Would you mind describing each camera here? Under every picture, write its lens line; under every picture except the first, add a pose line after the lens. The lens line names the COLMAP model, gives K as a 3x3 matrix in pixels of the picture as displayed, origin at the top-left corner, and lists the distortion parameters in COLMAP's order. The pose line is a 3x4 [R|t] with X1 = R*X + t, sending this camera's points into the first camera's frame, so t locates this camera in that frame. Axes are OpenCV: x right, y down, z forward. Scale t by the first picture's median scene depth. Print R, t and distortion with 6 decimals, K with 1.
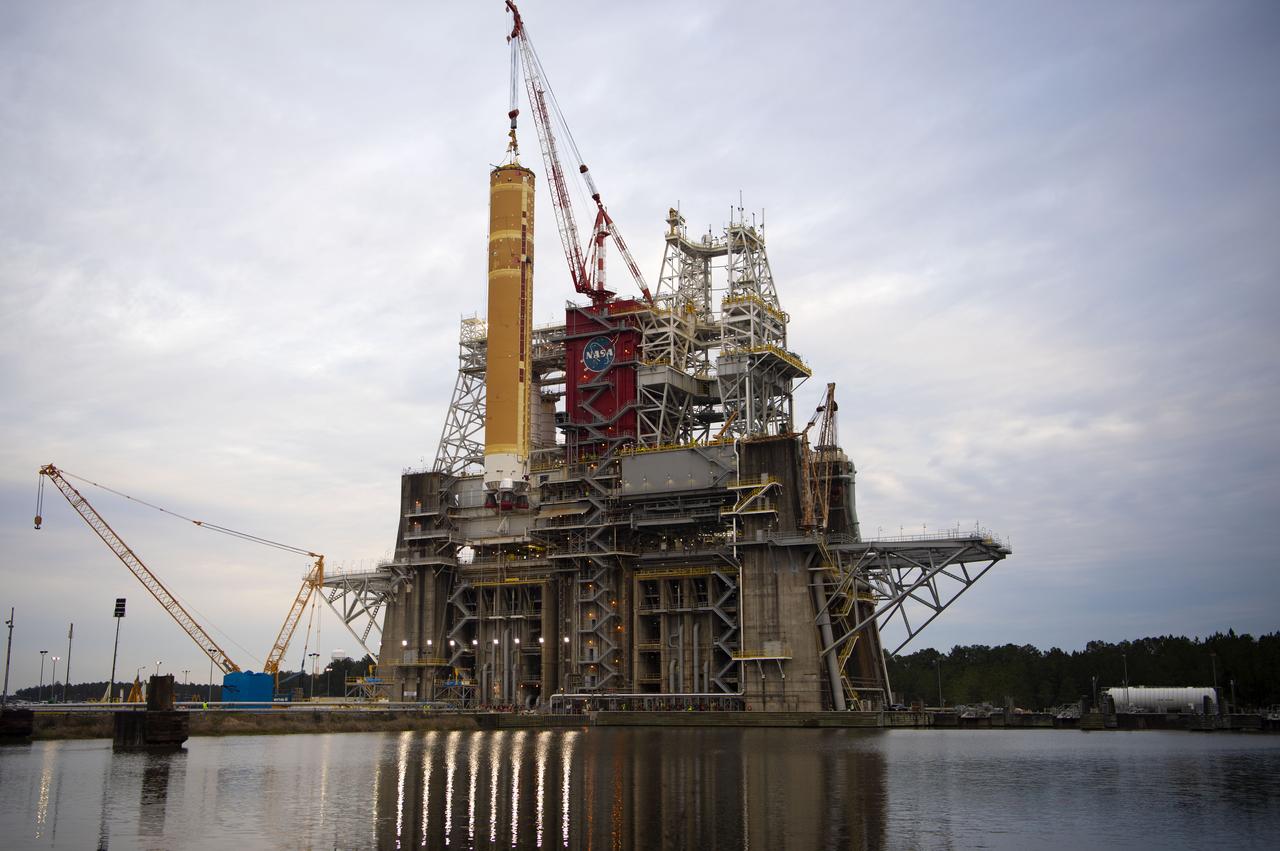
lens RADIAL K [[1359.8, 0, 605.3], [0, 1359.8, 444.0], [0, 0, 1]] dist [0.021697, 0.006226]
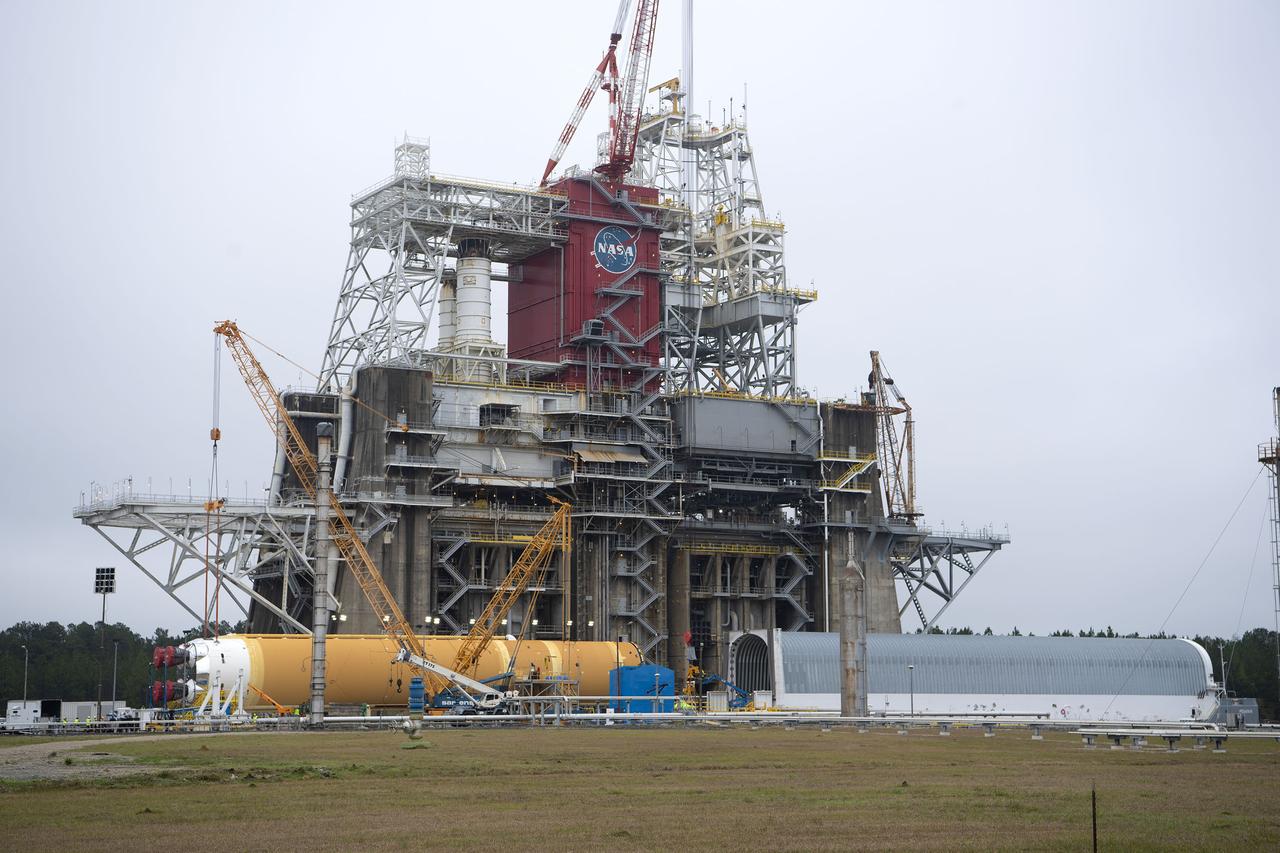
lens RADIAL K [[2090.1, 0, 640.0], [0, 2090.1, 426.5], [0, 0, 1]] dist [0.234656, 0.059362]
pose [[0.523318, 0.108851, 0.845156, -0.998475], [-0.165216, 0.985949, -0.024683, 0.058996], [-0.835967, -0.126716, 0.533949, 0.361942]]
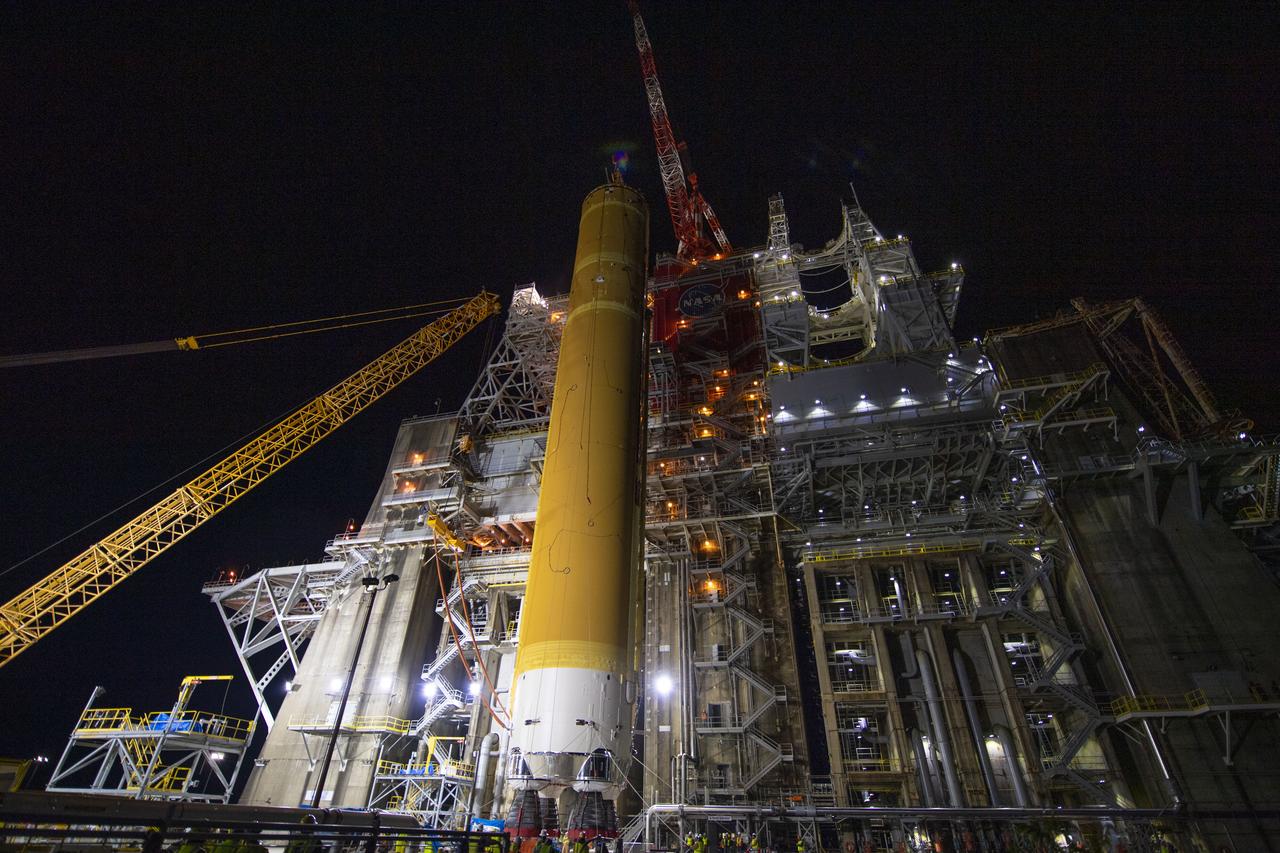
lens RADIAL K [[594.8, 0, 641.7], [0, 594.8, 424.2], [0, 0, 1]] dist [-0.007434, -0.001536]
pose [[0.970952, 0.153196, 0.183801, -0.092428], [-0.066246, 0.910248, -0.408729, 0.144199], [-0.229921, 0.384680, 0.893956, 0.748649]]
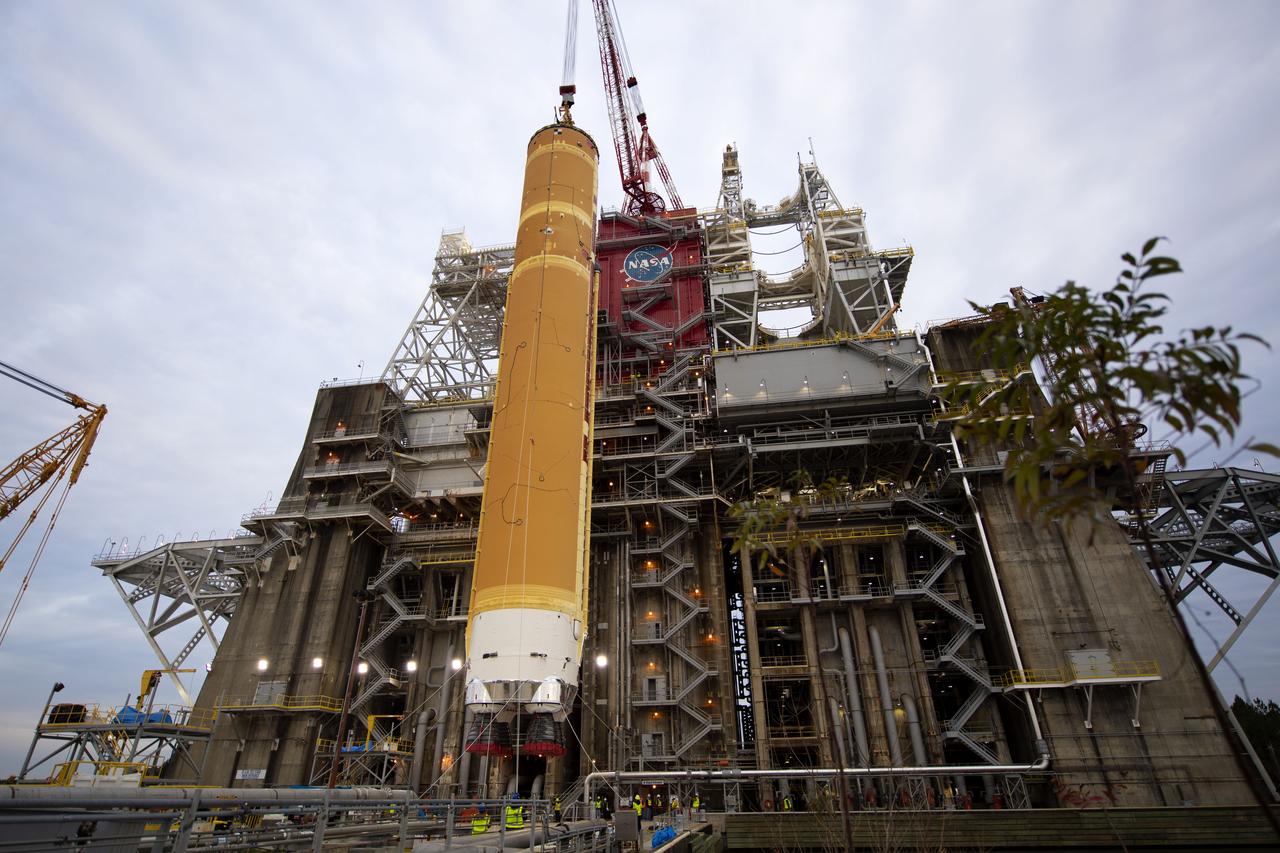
lens RADIAL K [[665.1, 0, 640.0], [0, 665.1, 426.5], [0, 0, 1]] dist [-0.000813, -0.001352]
pose [[0.939631, 0.158831, 0.303095, -0.106877], [-0.054648, 0.944035, -0.325288, 0.138865], [-0.337798, 0.289087, 0.895724, 0.722000]]
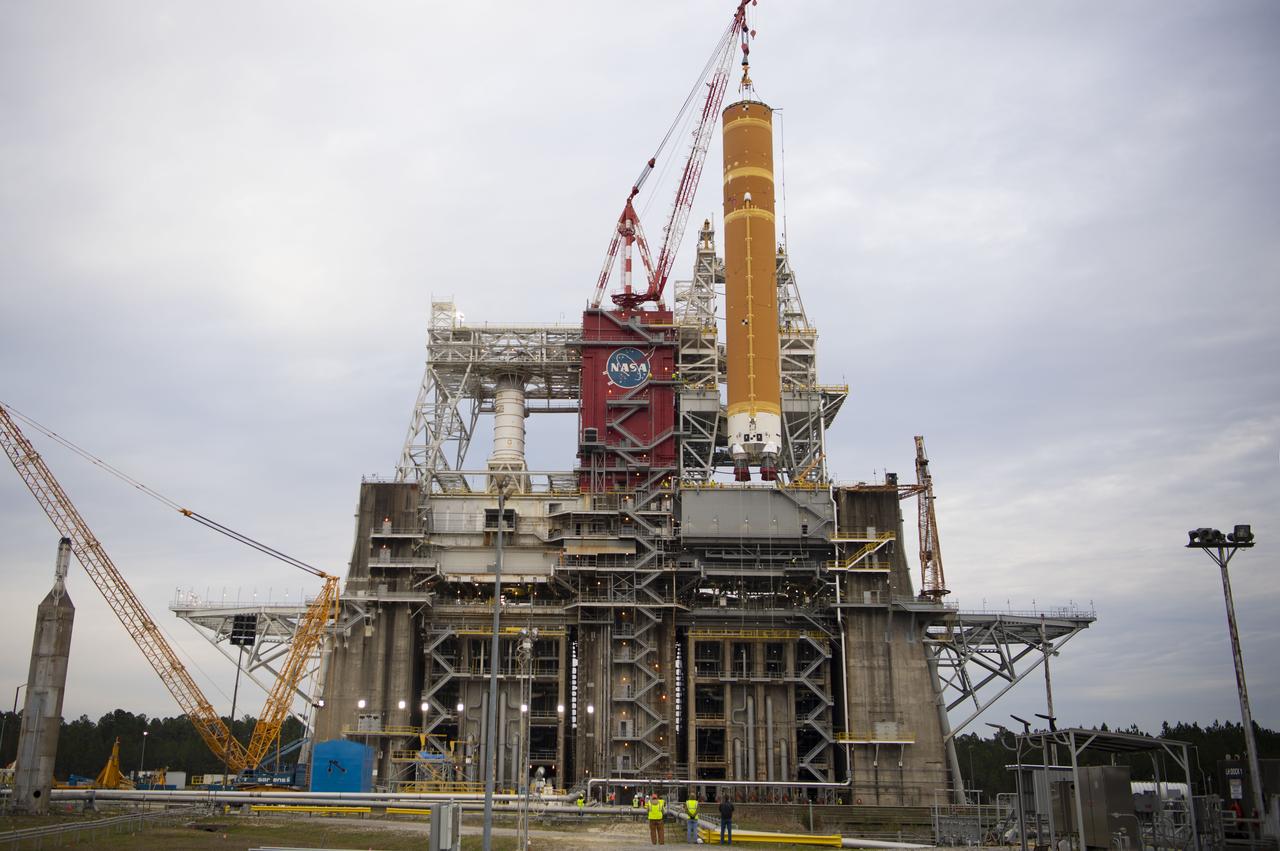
lens RADIAL K [[1245.1, 0, 590.8], [0, 1245.1, 423.0], [0, 0, 1]] dist [0.000351, 0.013498]
pose [[0.887907, 0.141772, 0.437632, -0.368531], [-0.103787, 0.988535, -0.109665, 0.056600], [-0.448162, 0.051952, 0.892442, 0.329818]]
